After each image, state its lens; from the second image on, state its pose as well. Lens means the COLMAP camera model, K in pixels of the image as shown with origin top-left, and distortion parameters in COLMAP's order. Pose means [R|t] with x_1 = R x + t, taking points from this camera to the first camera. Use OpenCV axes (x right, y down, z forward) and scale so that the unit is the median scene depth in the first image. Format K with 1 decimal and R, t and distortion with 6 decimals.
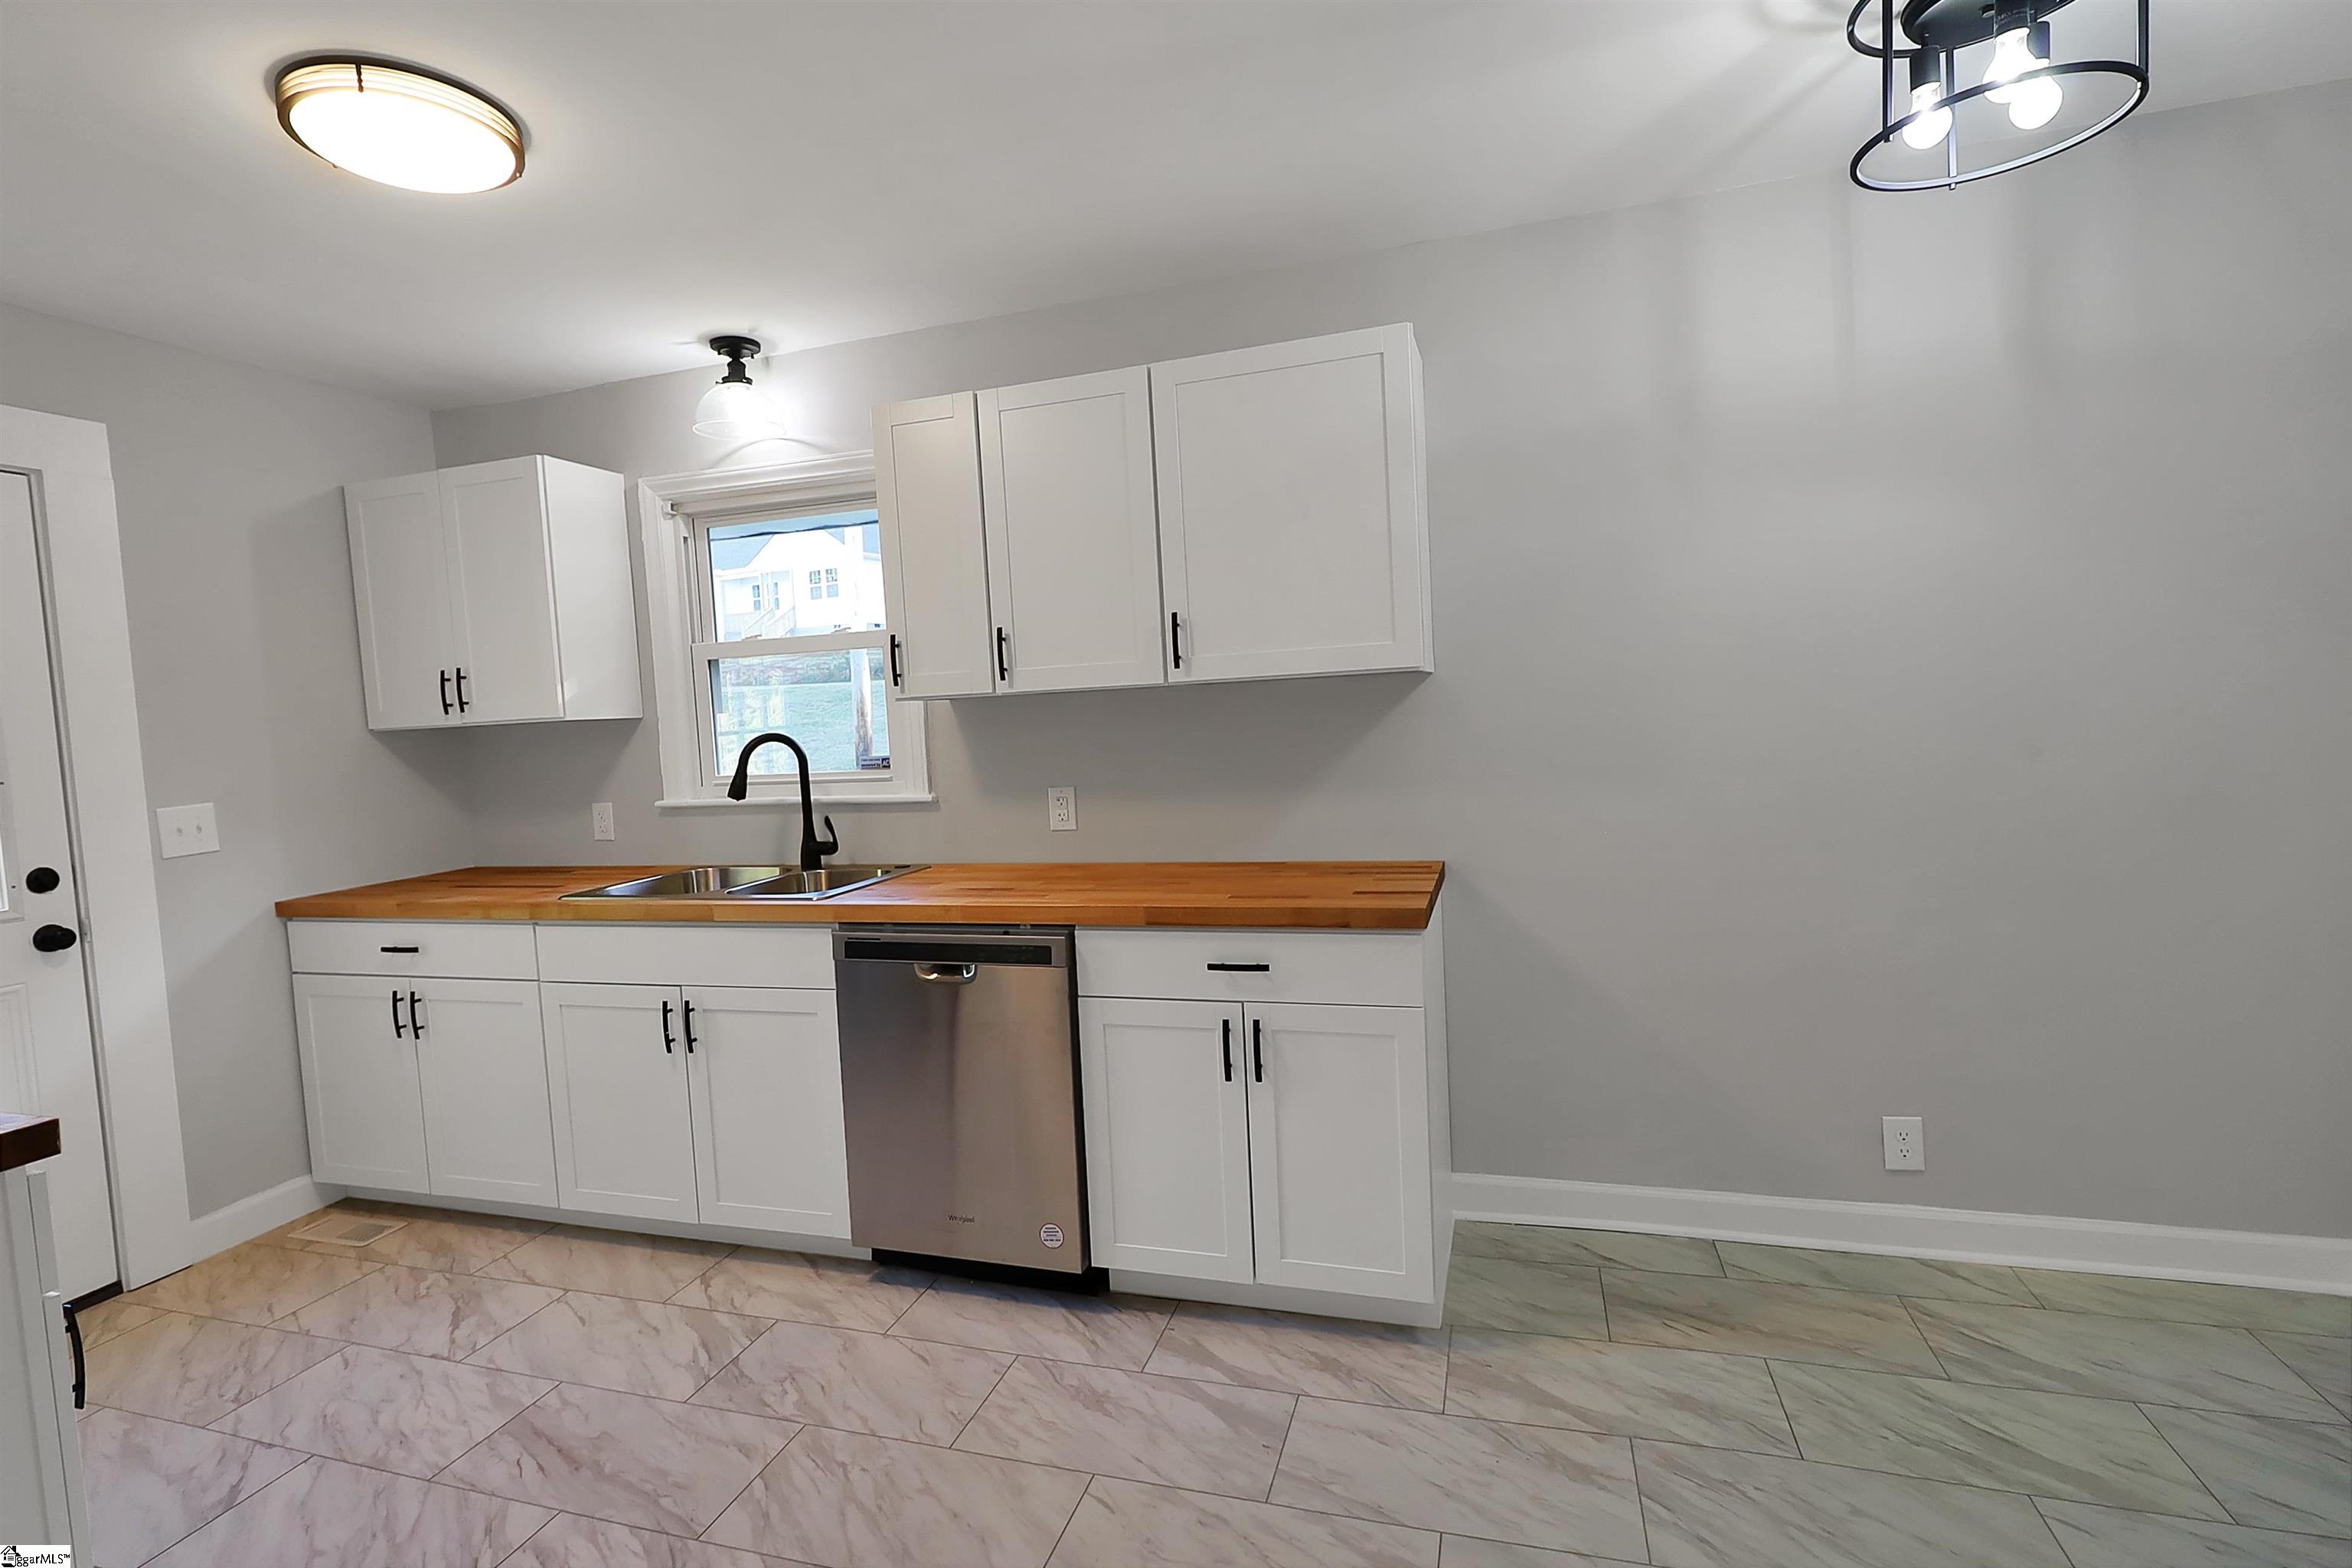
lens RADIAL K [[1101.5, 0, 1168.4], [0, 1101.5, 777.4], [0, 0, 1]] dist [-0.001342, 0.000401]
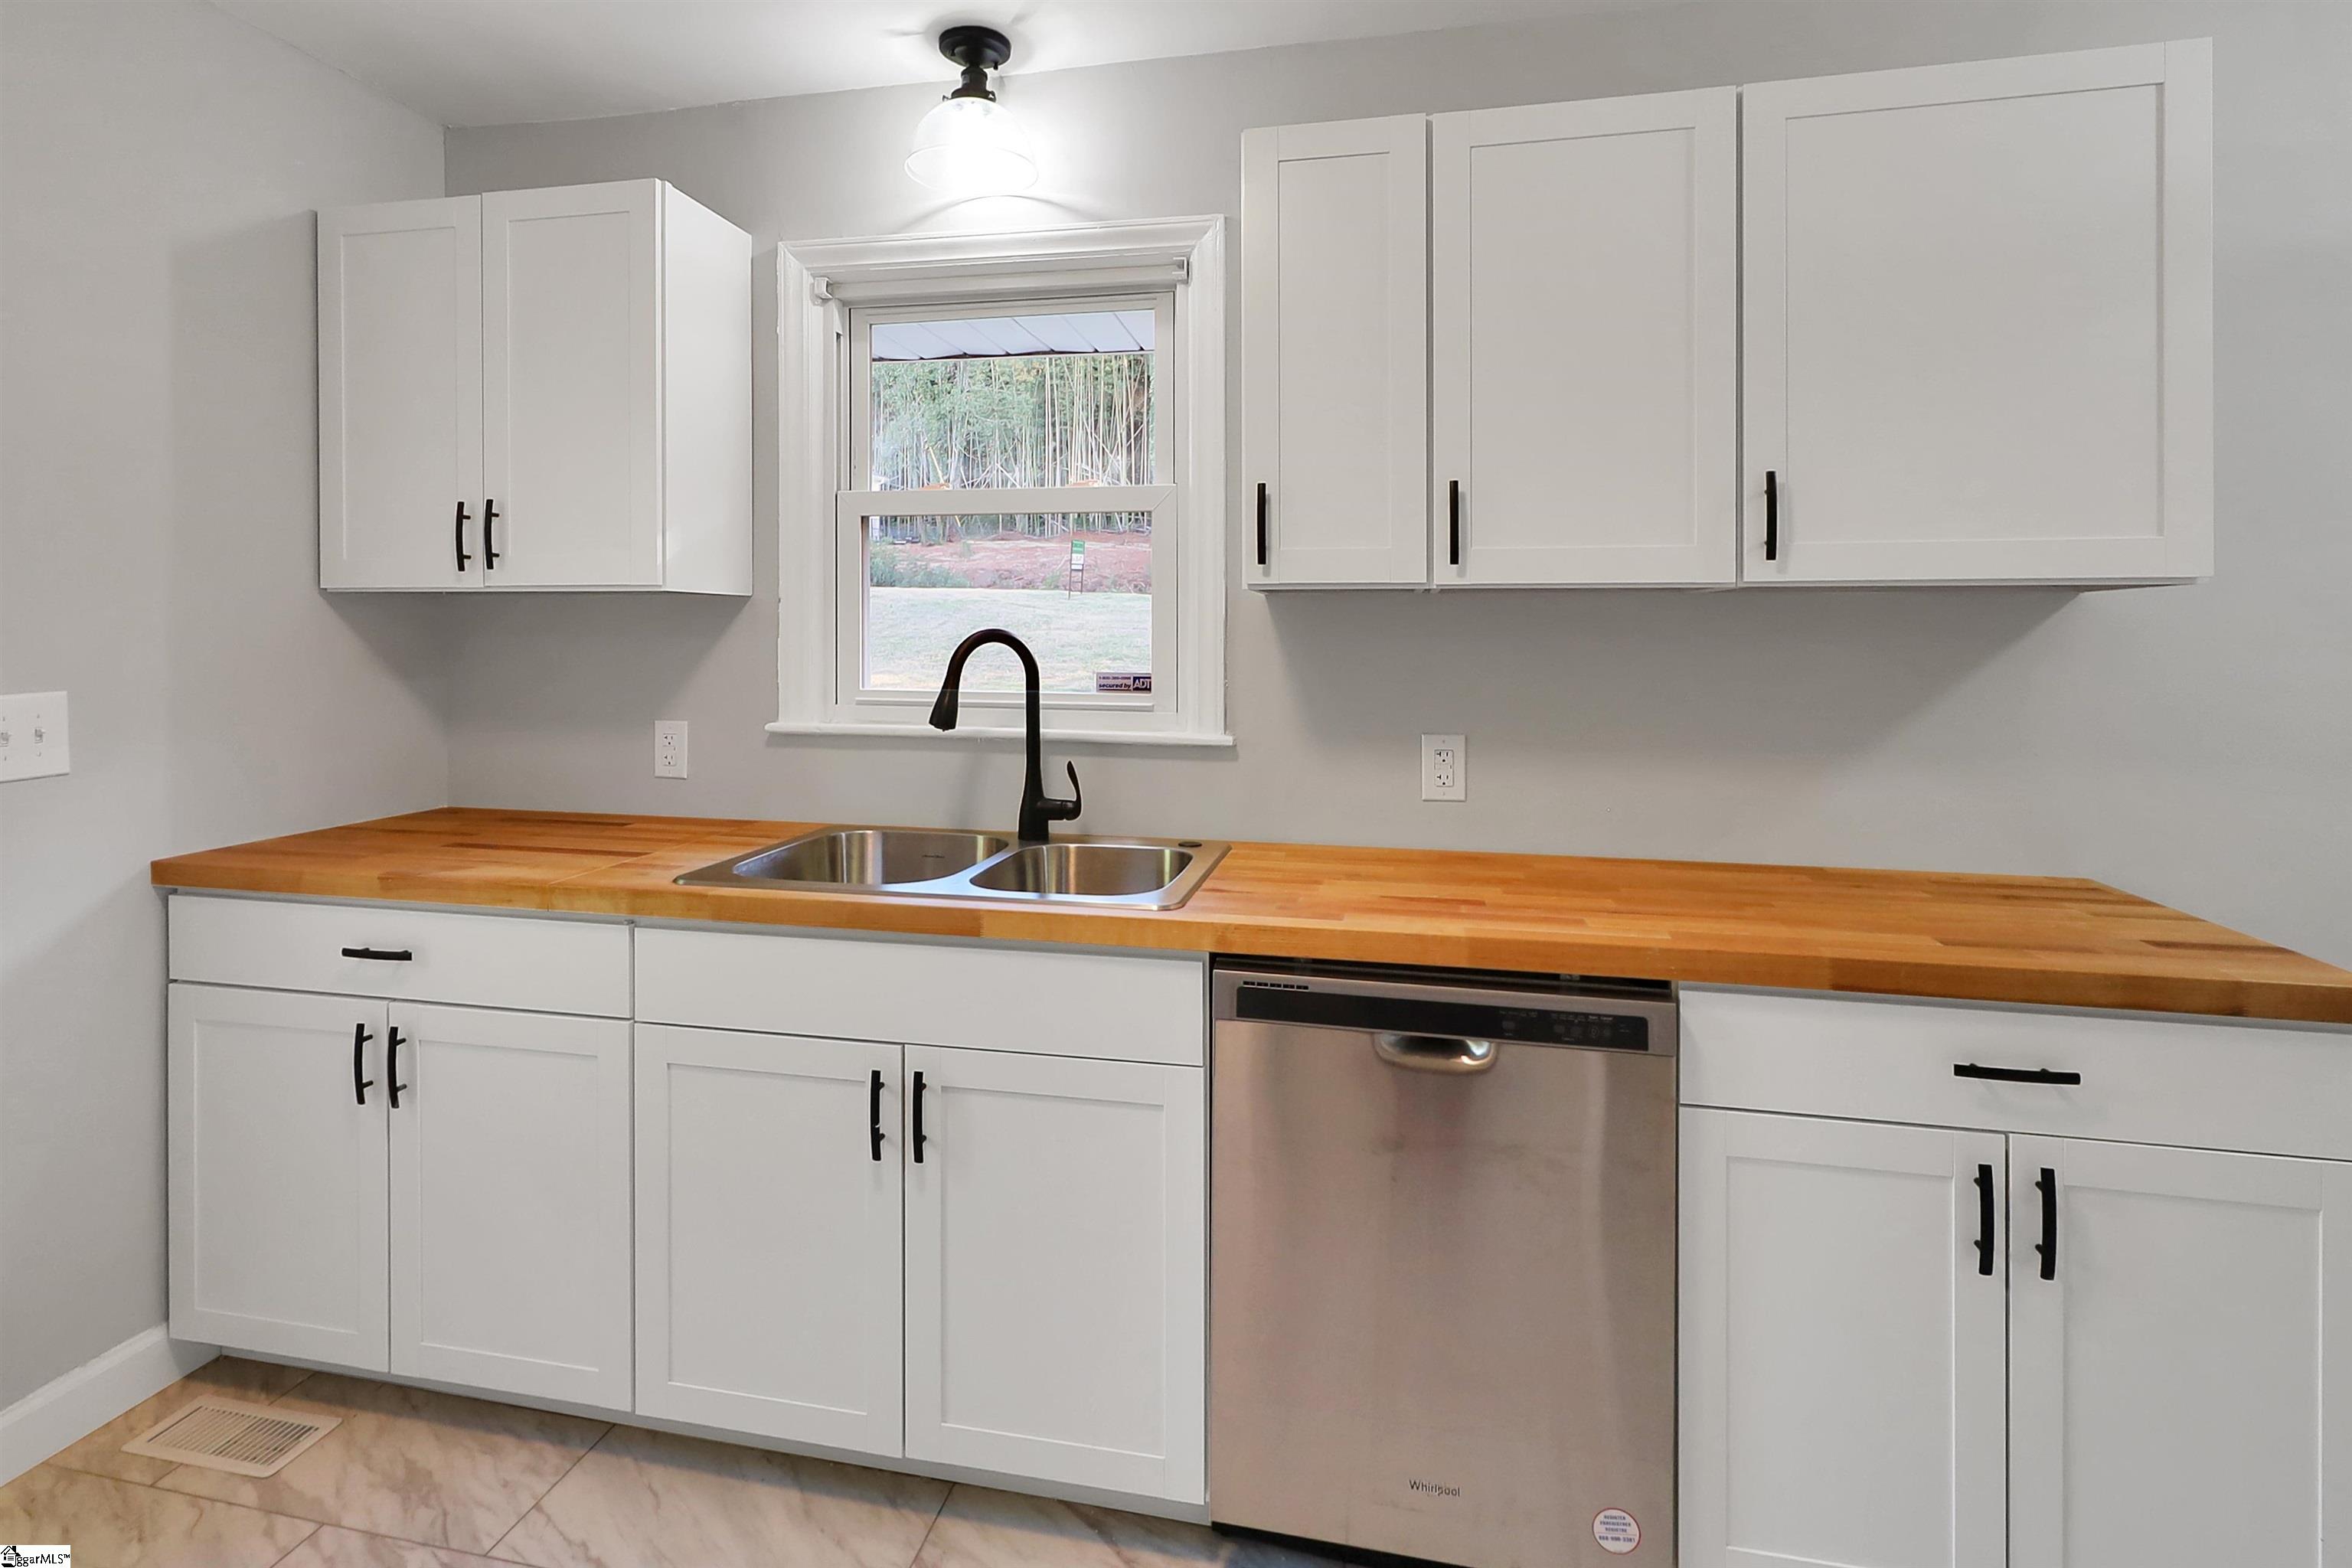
lens RADIAL K [[1161.5, 0, 1141.9], [0, 1161.5, 645.1], [0, 0, 1]] dist [-0.000269, 0.000326]
pose [[0.994654, 0.055526, 0.087067, -0.356607], [-0.050349, 0.996893, -0.060577, 0.006952], [-0.090160, 0.055869, 0.994359, 0.333422]]
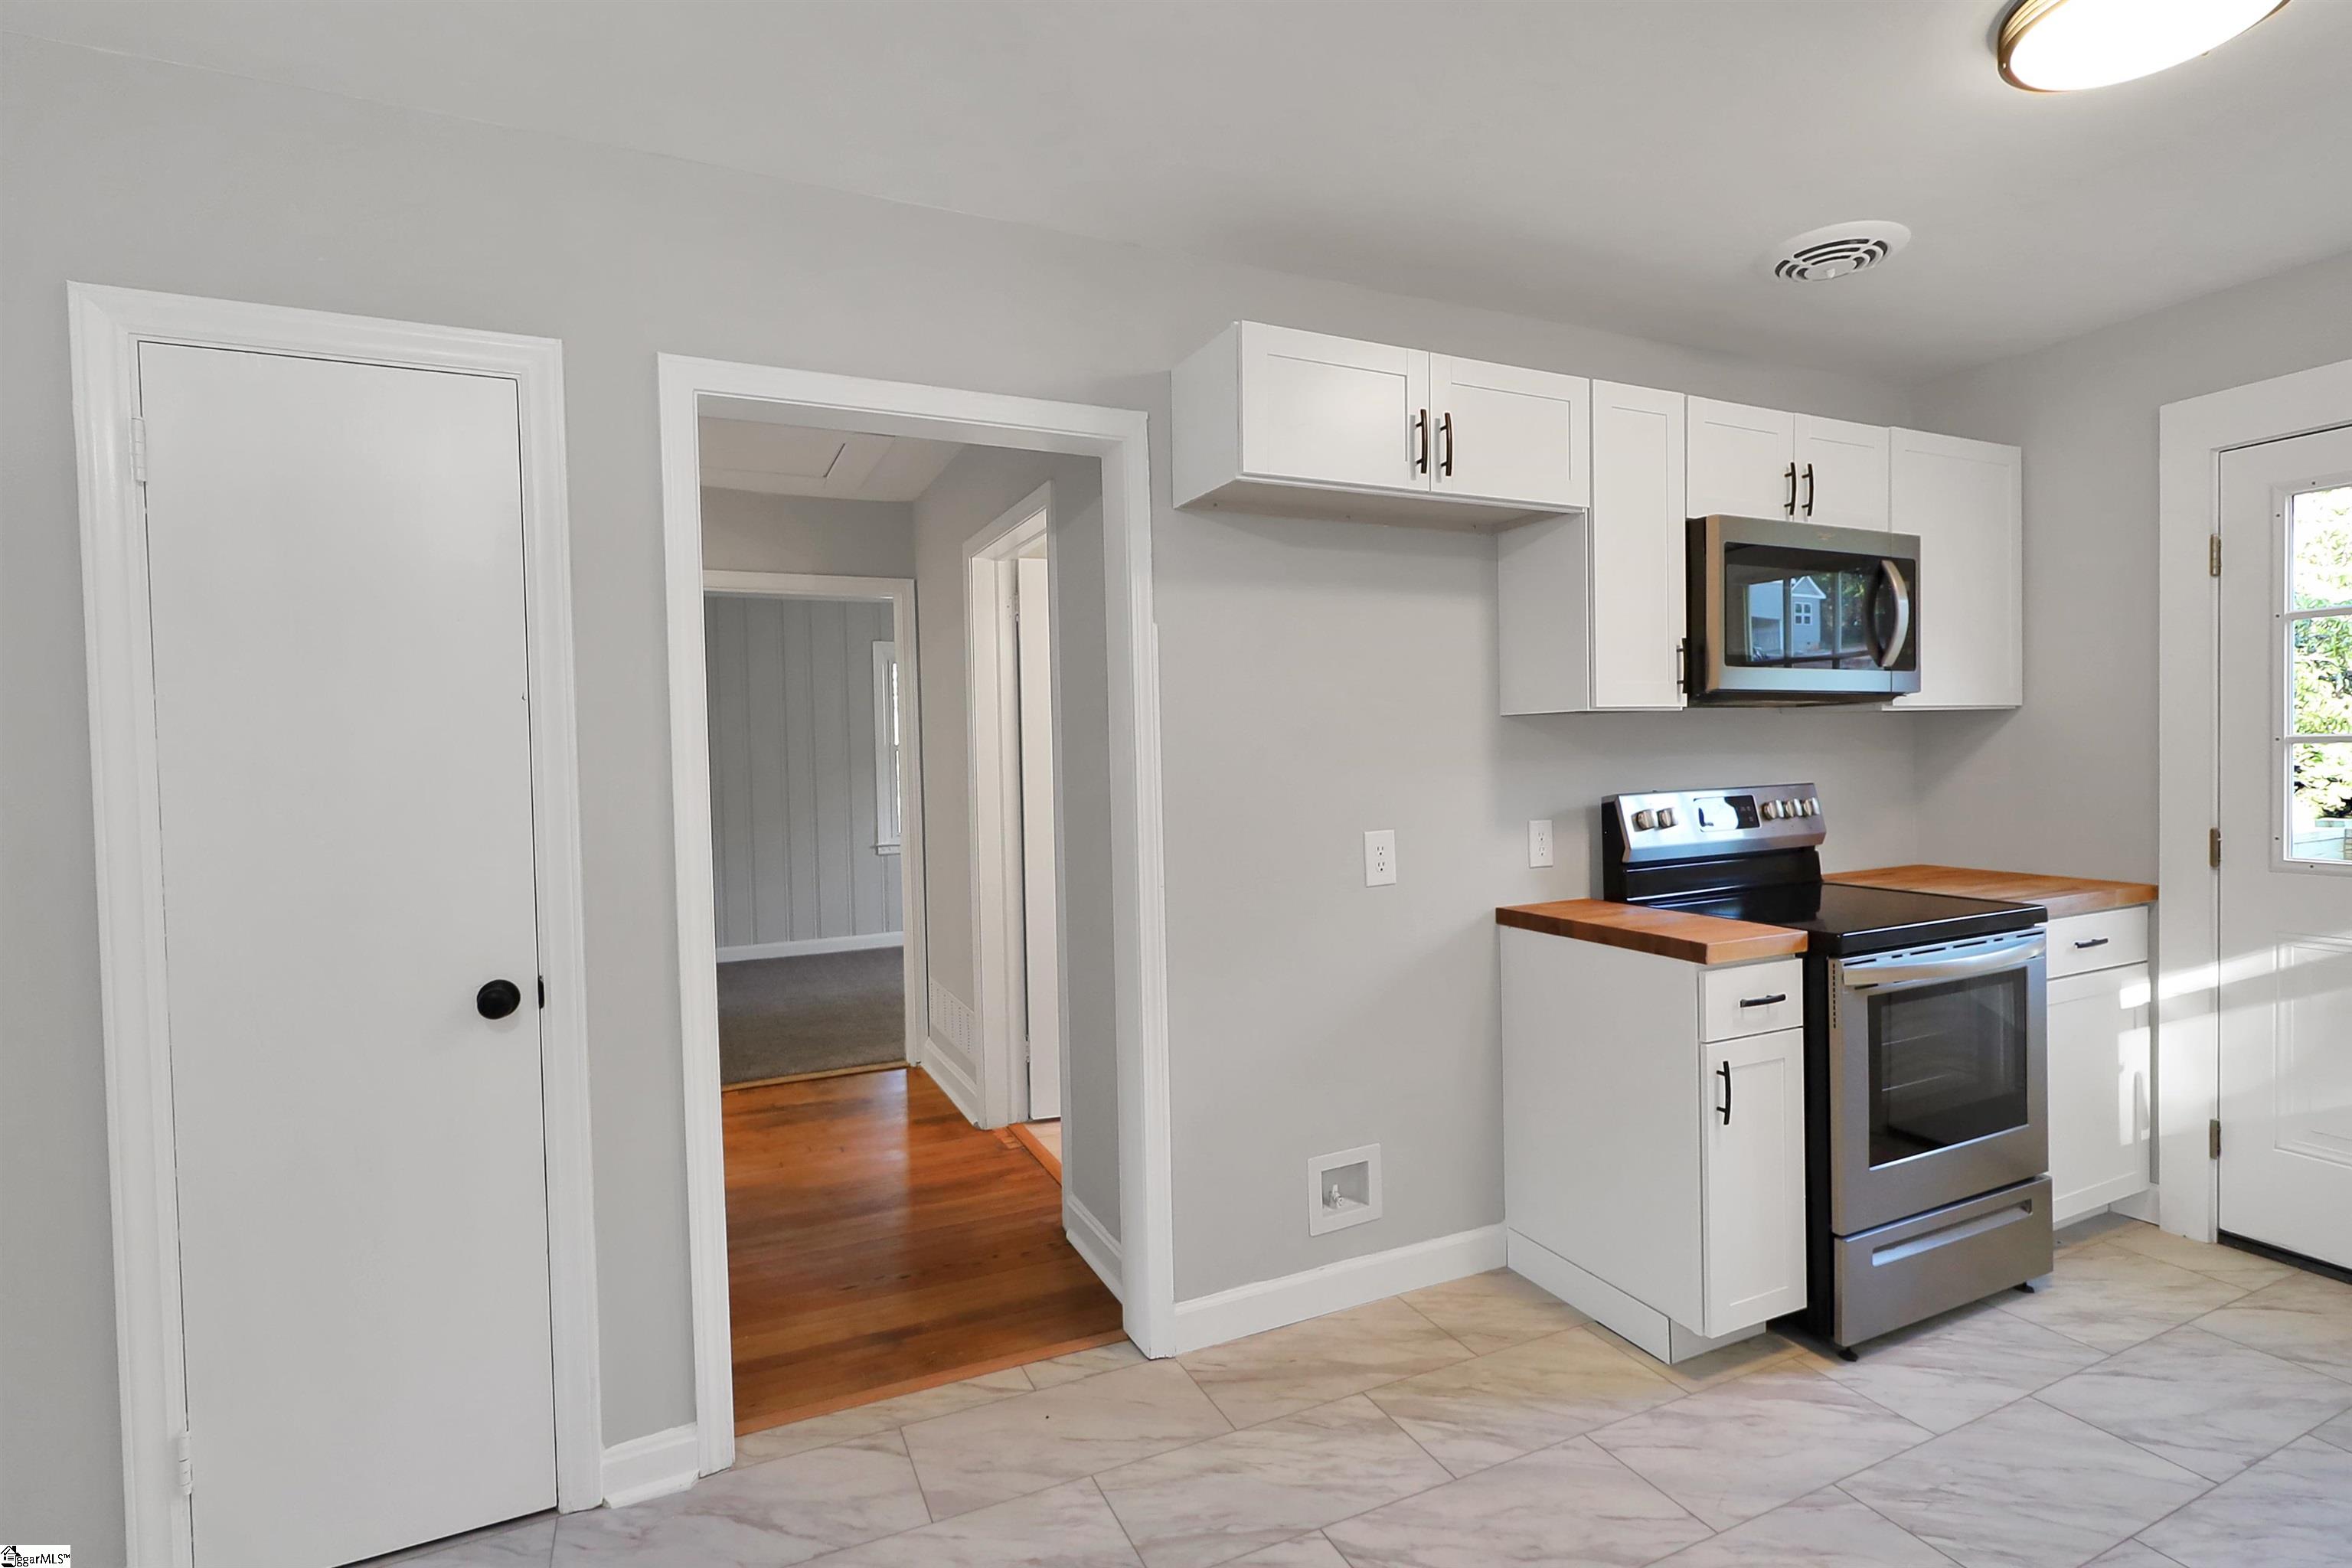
lens RADIAL K [[1101.5, 0, 1168.4], [0, 1101.5, 777.4], [0, 0, 1]] dist [-0.001342, 0.000401]
pose [[-0.748405, 0.083174, -0.658006, 0.316077], [0.019229, 0.994410, 0.103826, -0.062441], [0.662963, 0.065052, -0.745820, 0.763215]]
